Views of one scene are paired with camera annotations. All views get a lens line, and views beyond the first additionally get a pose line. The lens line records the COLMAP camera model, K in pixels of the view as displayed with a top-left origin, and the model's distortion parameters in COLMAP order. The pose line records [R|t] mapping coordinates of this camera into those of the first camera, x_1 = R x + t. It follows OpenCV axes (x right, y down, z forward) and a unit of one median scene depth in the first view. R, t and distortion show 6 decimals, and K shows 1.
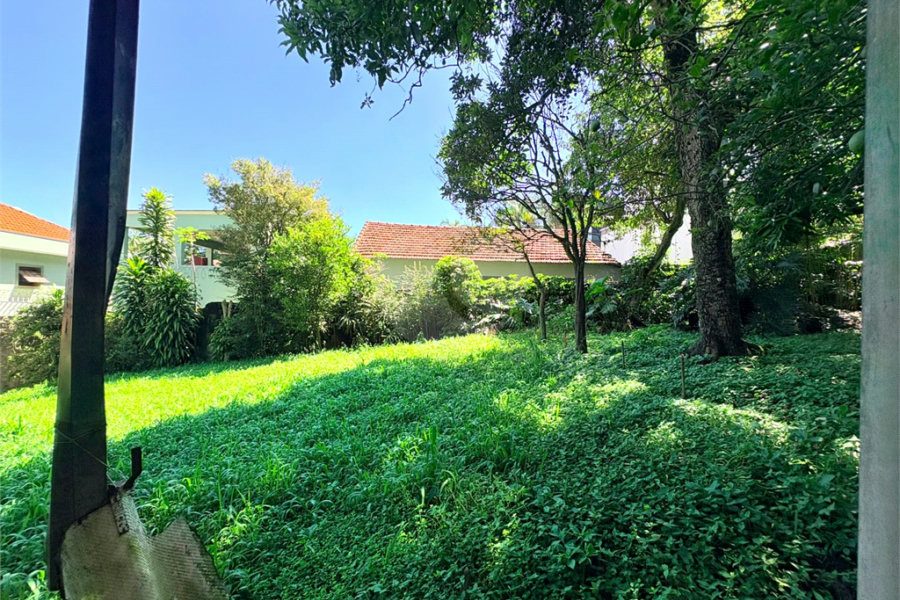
lens RADIAL K [[362.7, 0, 450.4], [0, 362.7, 301.3], [0, 0, 1]] dist [0.000271, -0.000028]
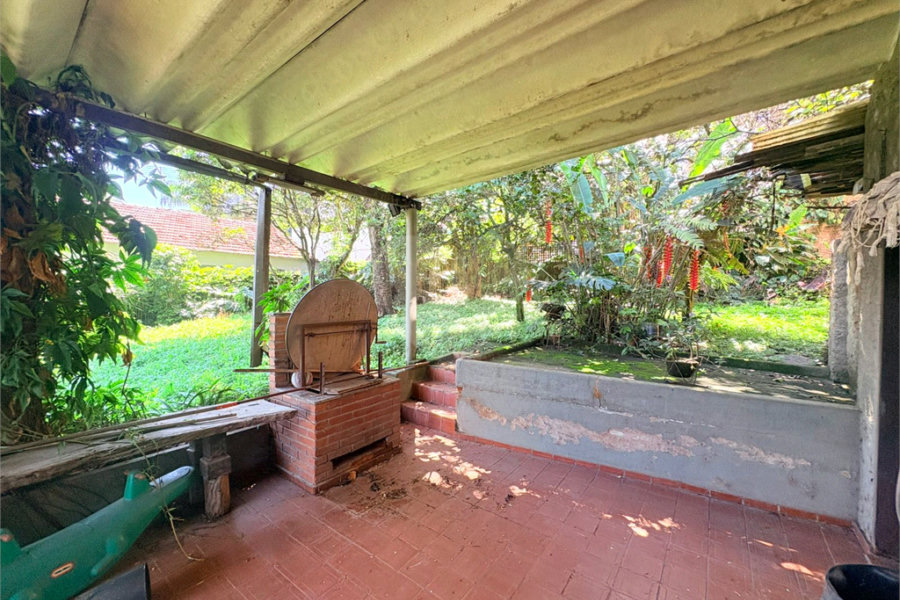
lens RADIAL K [[362.7, 0, 448.4], [0, 362.7, 300.1], [0, 0, 1]] dist [0.000271, -0.000028]
pose [[0.671274, -0.028100, 0.740677, -0.225319], [0.002693, 0.999367, 0.035473, -0.003242], [-0.741205, -0.021817, 0.670925, -0.274838]]
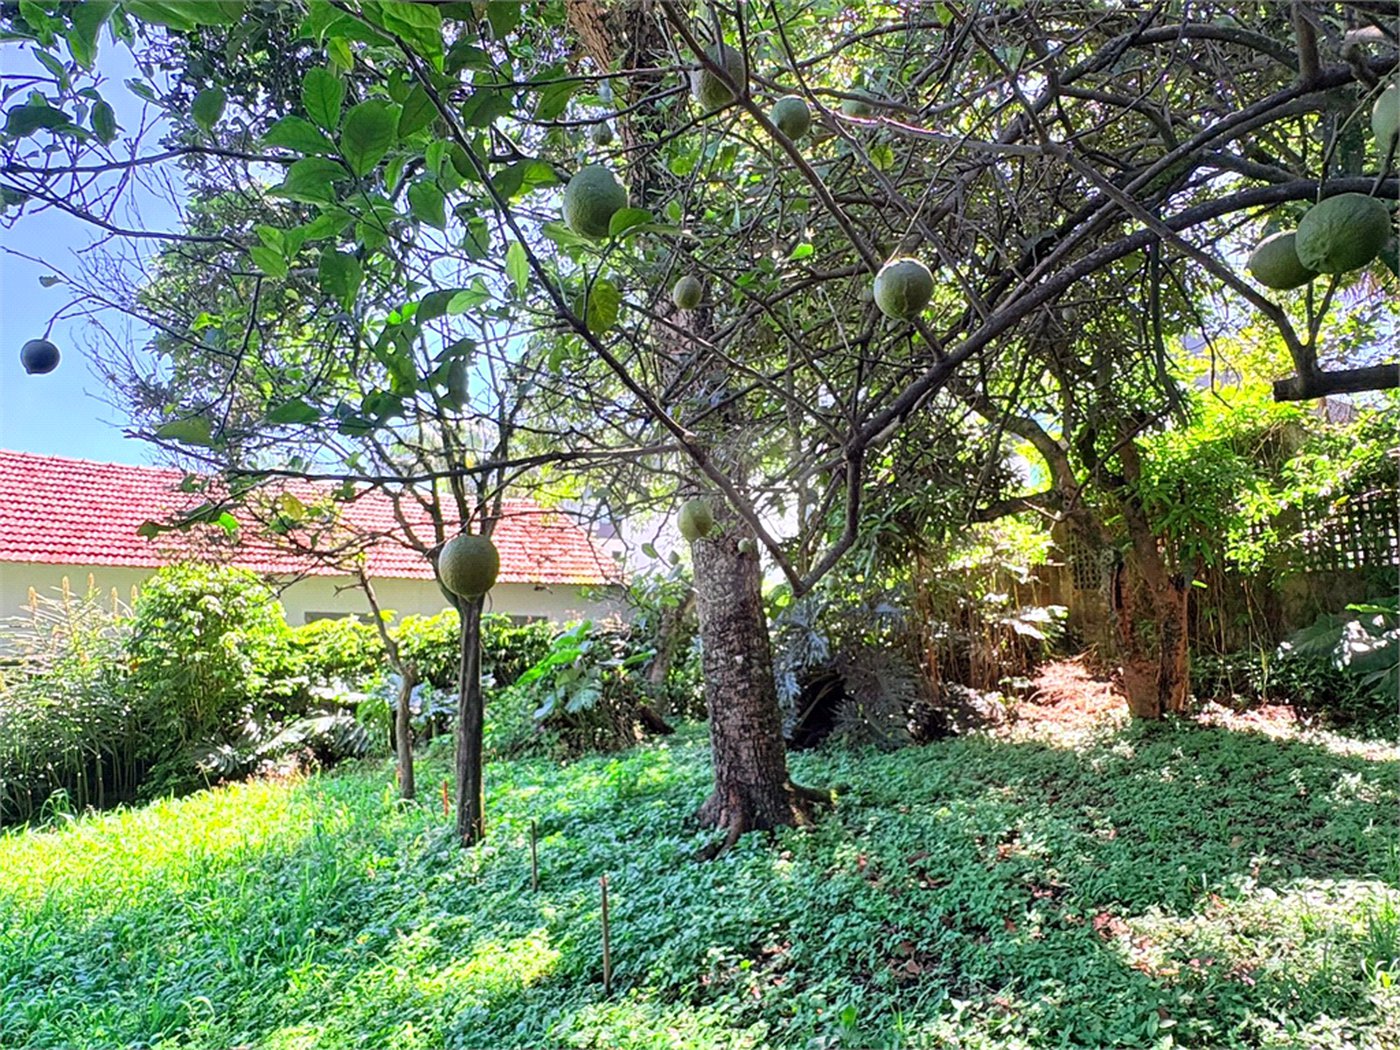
lens RADIAL K [[834.3, 0, 699.9], [0, 834.3, 518.6], [0, 0, 1]] dist [0.024298, 0.000083]
pose [[0.899245, 0.047900, 0.434814, 0.090297], [0.018951, 0.988788, -0.148120, -0.033864], [-0.437034, 0.141437, 0.888255, 0.015465]]
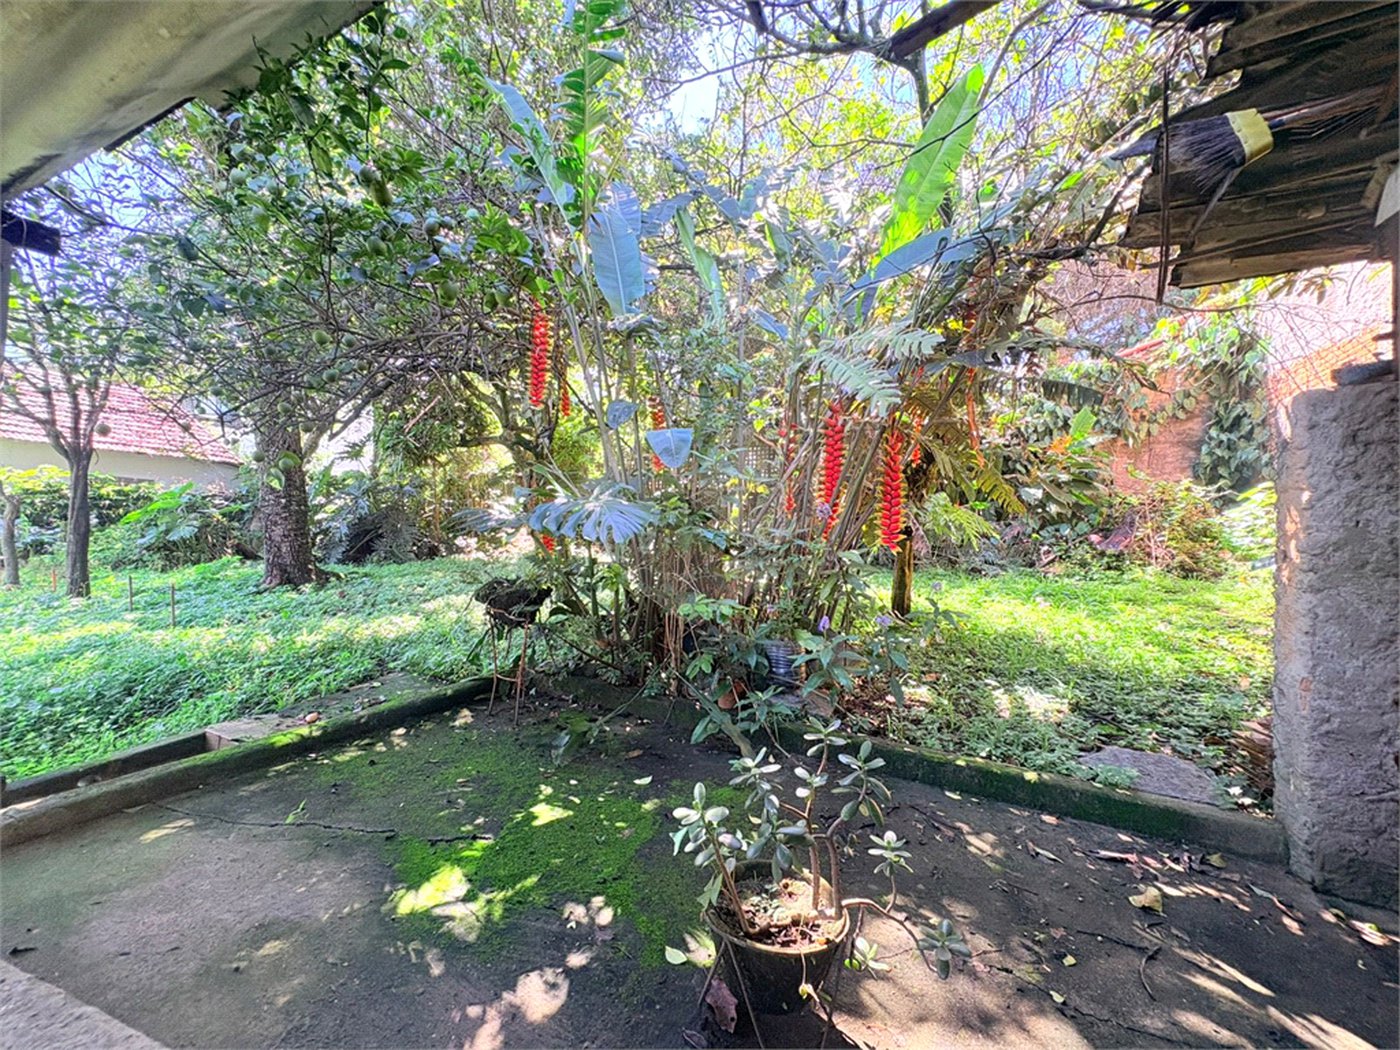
lens RADIAL K [[564.6, 0, 700.8], [0, 564.6, 524.5], [0, 0, 1]] dist [0.003685, 0.000259]
pose [[0.510518, 0.024494, 0.859518, 0.026510], [-0.025914, 0.999578, -0.013093, -0.004212], [-0.859476, -0.015589, 0.510938, -0.254920]]
